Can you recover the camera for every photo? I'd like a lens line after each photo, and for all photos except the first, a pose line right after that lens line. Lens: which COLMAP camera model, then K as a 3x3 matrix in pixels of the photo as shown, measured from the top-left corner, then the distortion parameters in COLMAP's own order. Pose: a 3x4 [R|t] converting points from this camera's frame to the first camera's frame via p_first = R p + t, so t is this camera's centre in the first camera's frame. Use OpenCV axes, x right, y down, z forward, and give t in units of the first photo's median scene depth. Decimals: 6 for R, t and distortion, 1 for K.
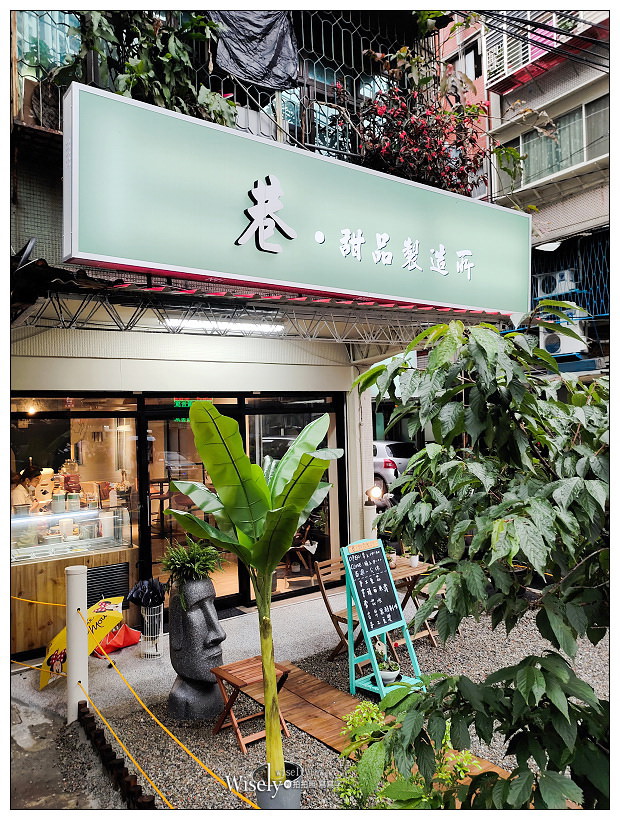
lens RADIAL K [[601.5, 0, 310.6], [0, 601.5, 409.2], [0, 0, 1]] dist [0.048230, 0.000983]
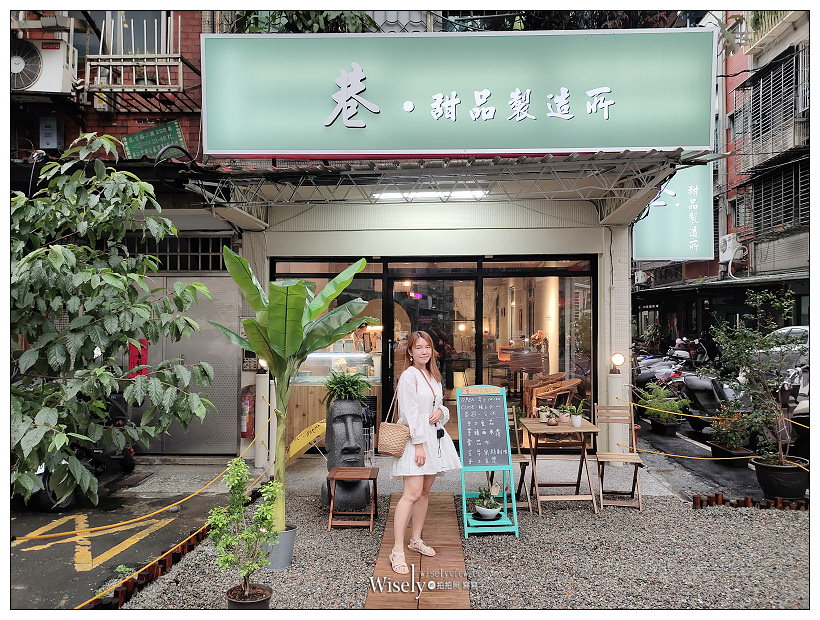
lens RADIAL K [[601.5, 0, 409.6], [0, 601.5, 309.9], [0, 0, 1]] dist [0.048230, 0.000983]
pose [[0.801292, 0.020645, -0.597917, 0.614074], [-0.007611, 0.999675, 0.024317, 0.059727], [0.598225, -0.014934, 0.801189, 0.078572]]
